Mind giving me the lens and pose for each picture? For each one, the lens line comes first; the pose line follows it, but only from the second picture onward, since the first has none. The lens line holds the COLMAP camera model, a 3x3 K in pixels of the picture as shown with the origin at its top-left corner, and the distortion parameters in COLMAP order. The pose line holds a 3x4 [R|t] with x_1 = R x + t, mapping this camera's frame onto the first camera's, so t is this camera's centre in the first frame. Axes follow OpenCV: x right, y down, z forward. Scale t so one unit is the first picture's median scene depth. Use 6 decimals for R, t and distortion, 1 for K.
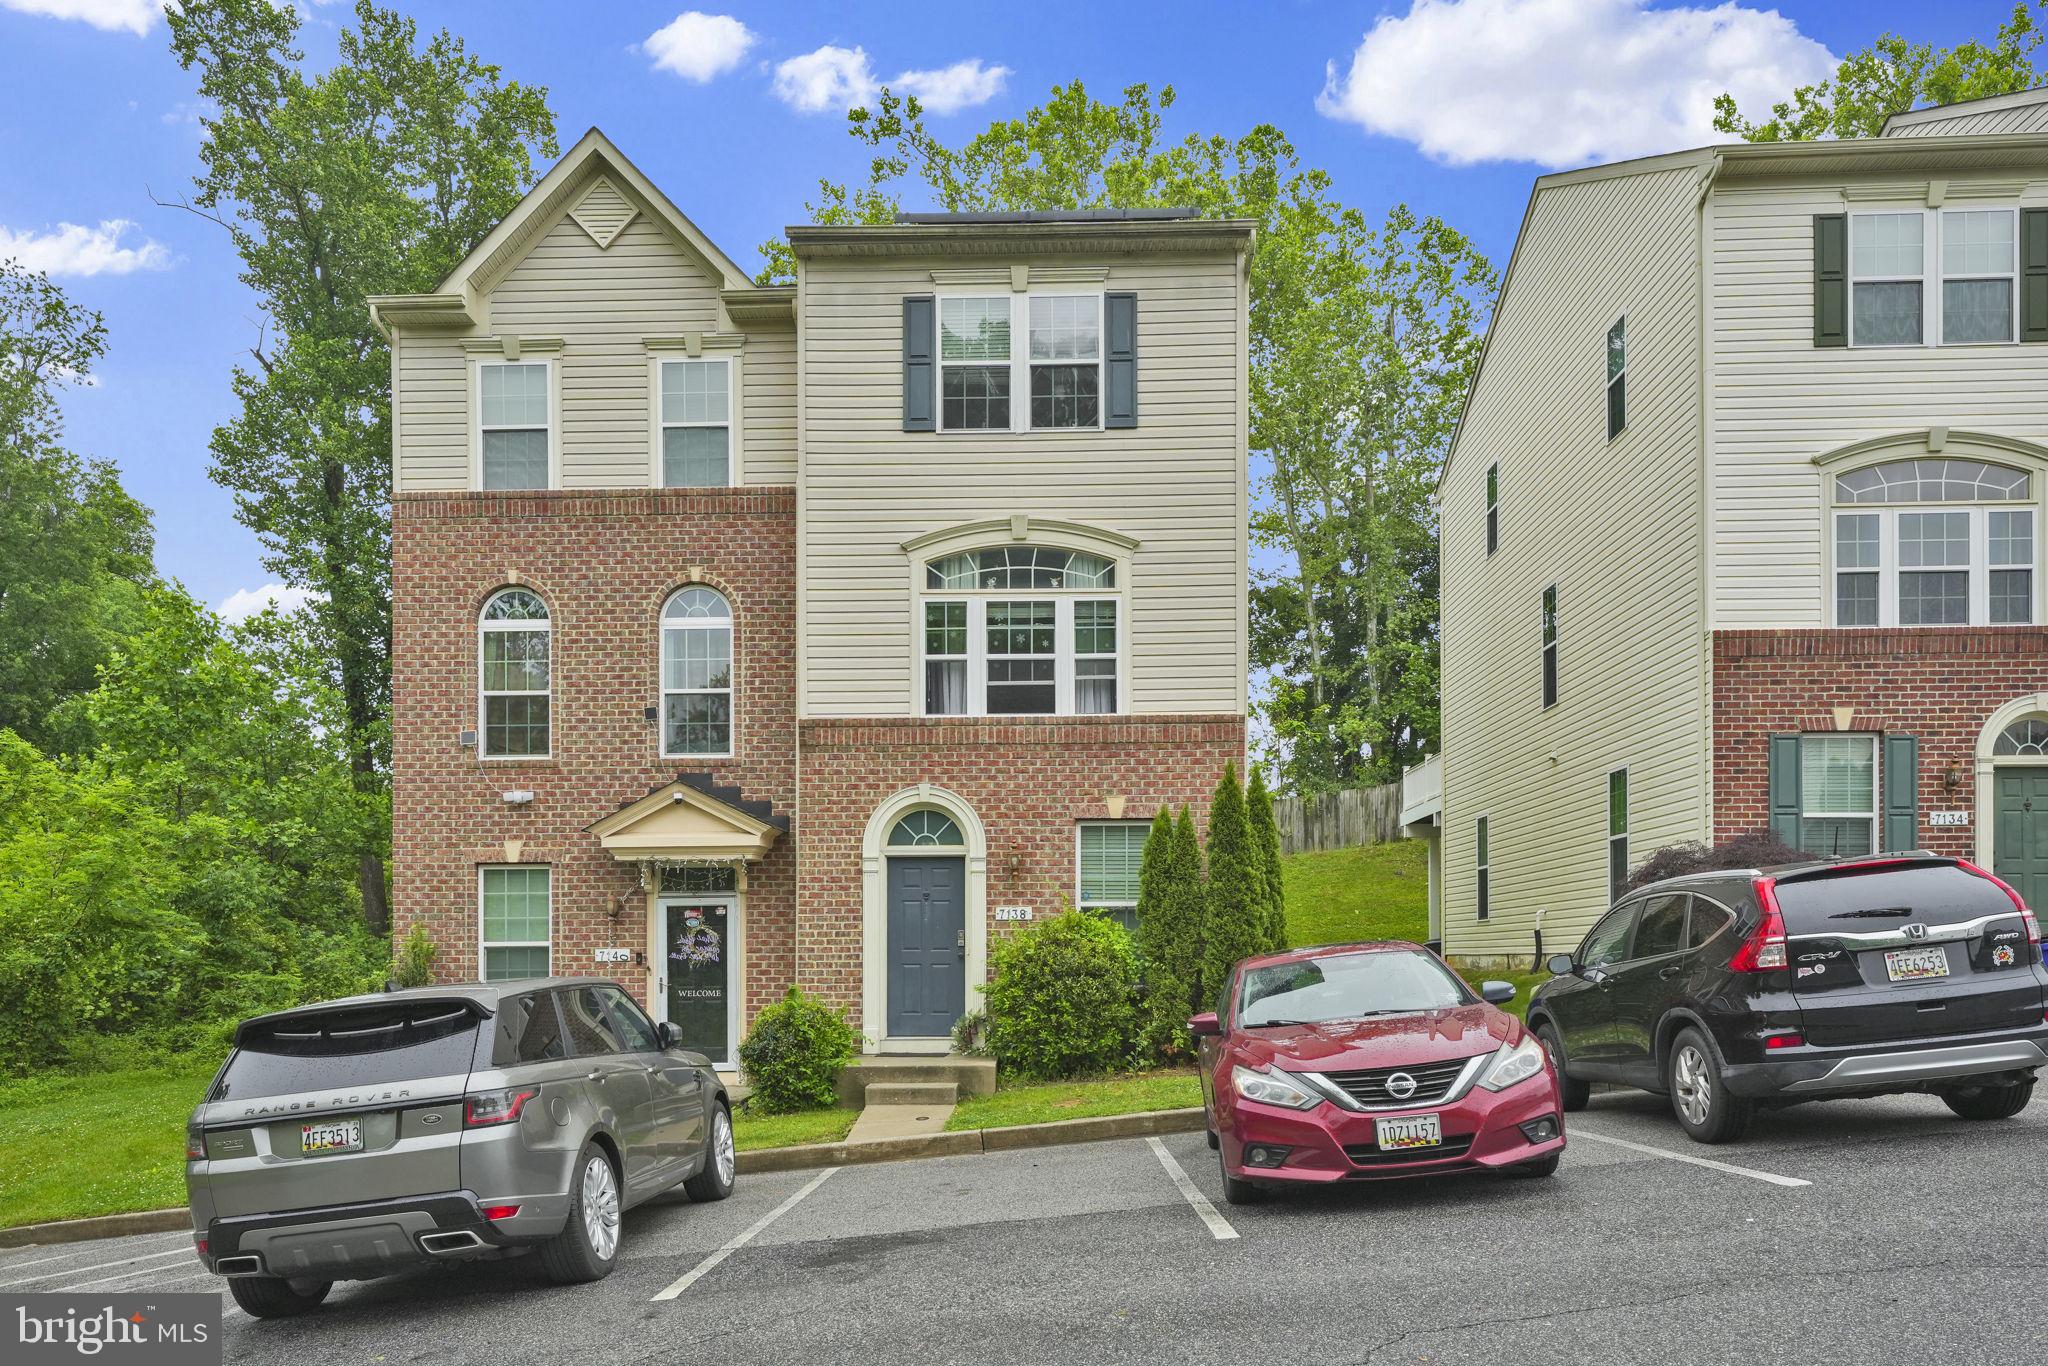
lens RADIAL K [[1566.6, 0, 1016.2], [0, 1566.6, 674.6], [0, 0, 1]] dist [0.030231, -0.008689]
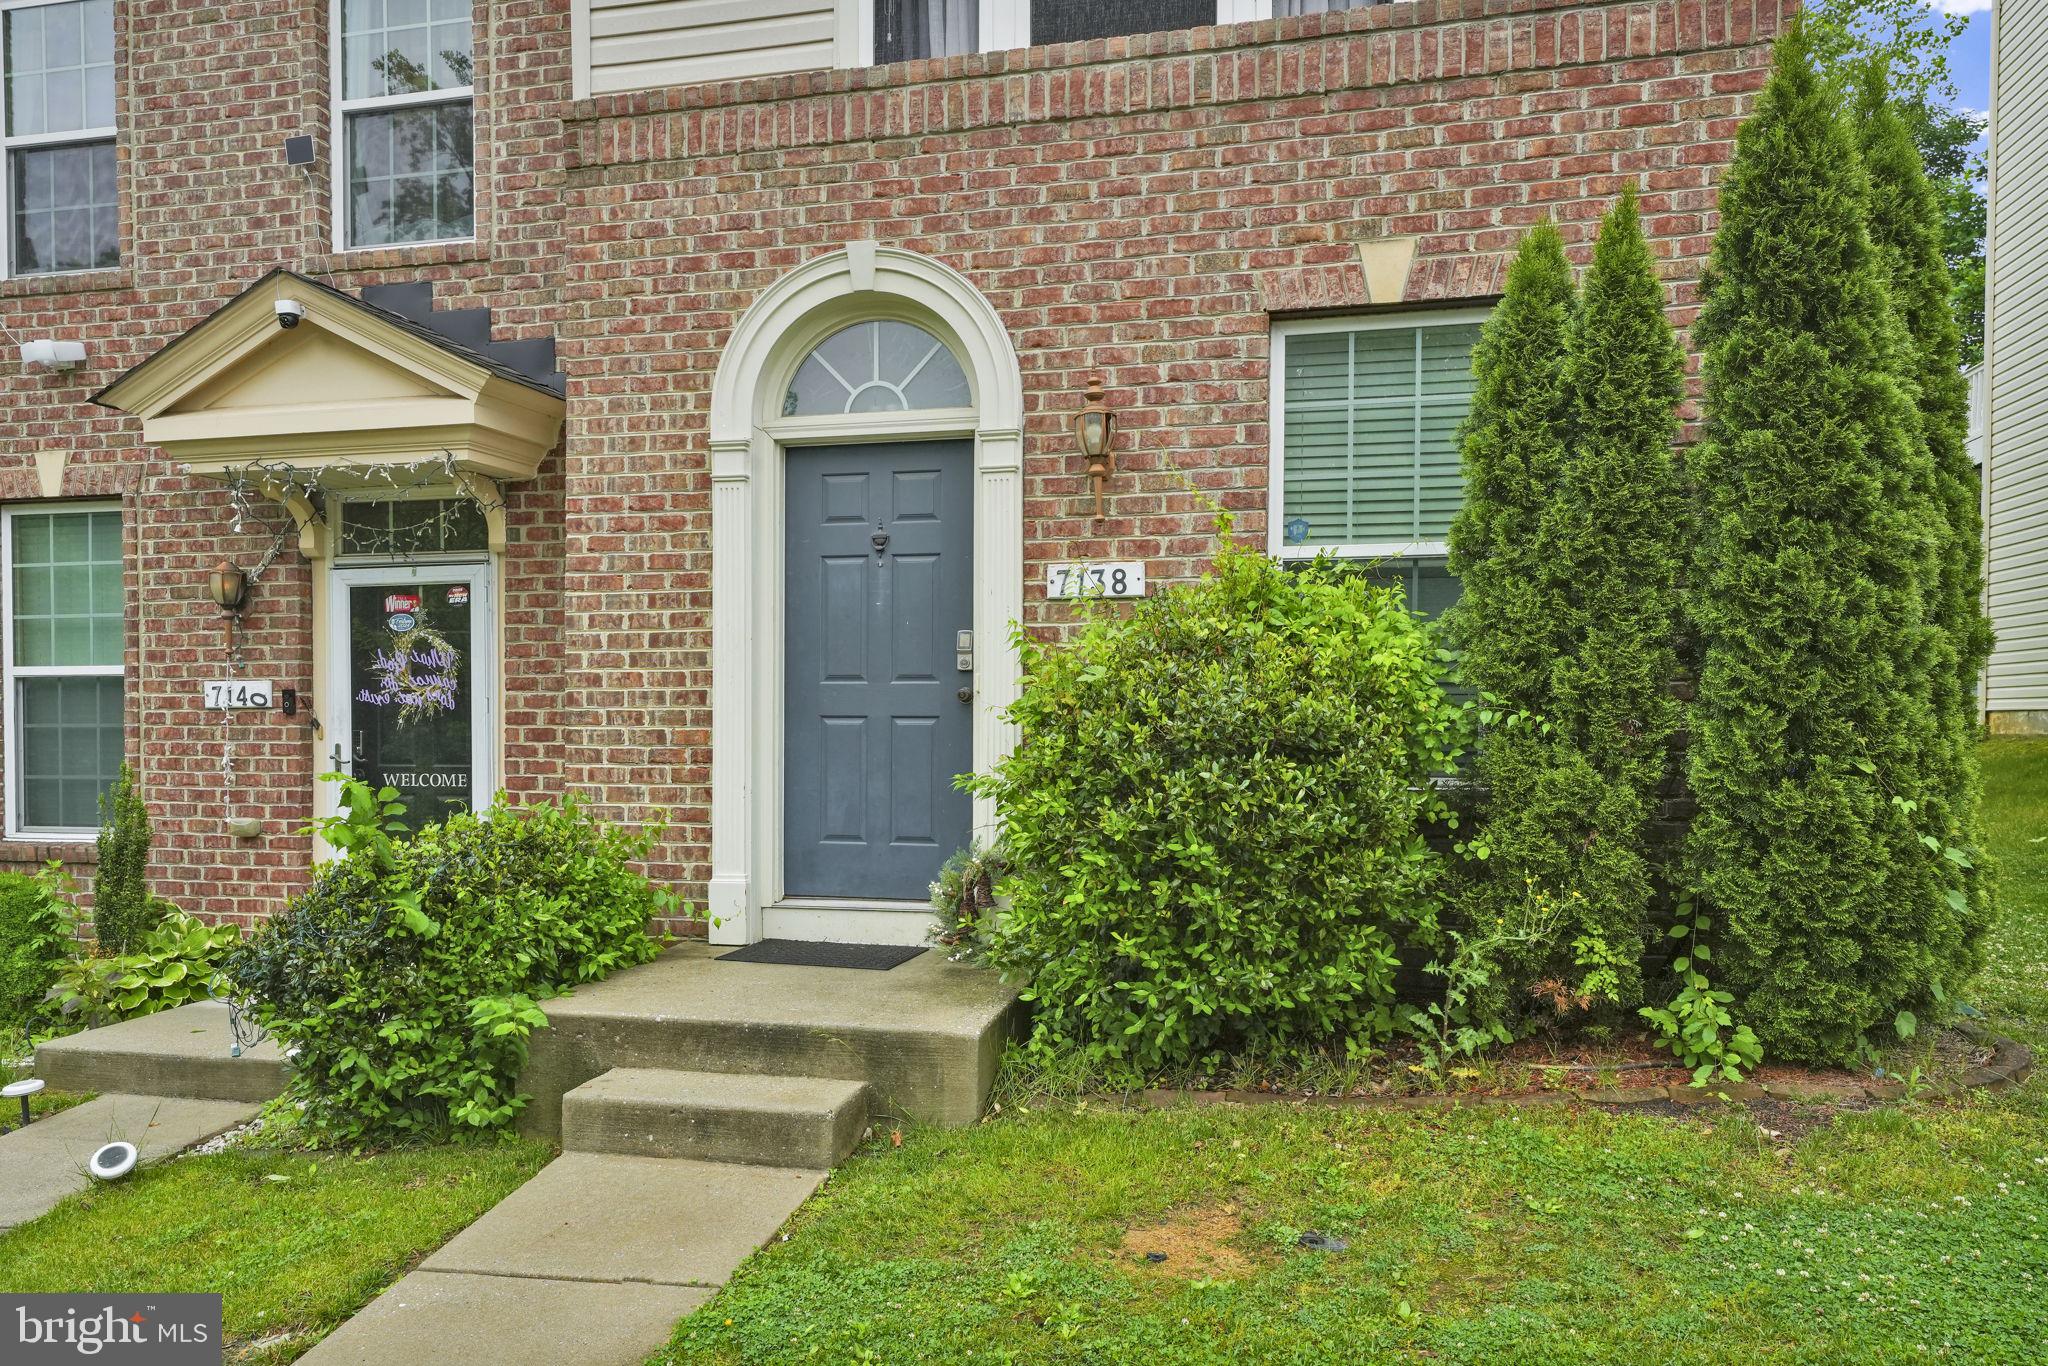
lens RADIAL K [[1566.6, 0, 1016.2], [0, 1566.6, 674.6], [0, 0, 1]] dist [0.030231, -0.008689]
pose [[0.984953, -0.000837, -0.172822, 0.042116], [0.026677, 0.988739, 0.147250, 0.117006], [0.170753, -0.149645, 0.973884, 0.623900]]
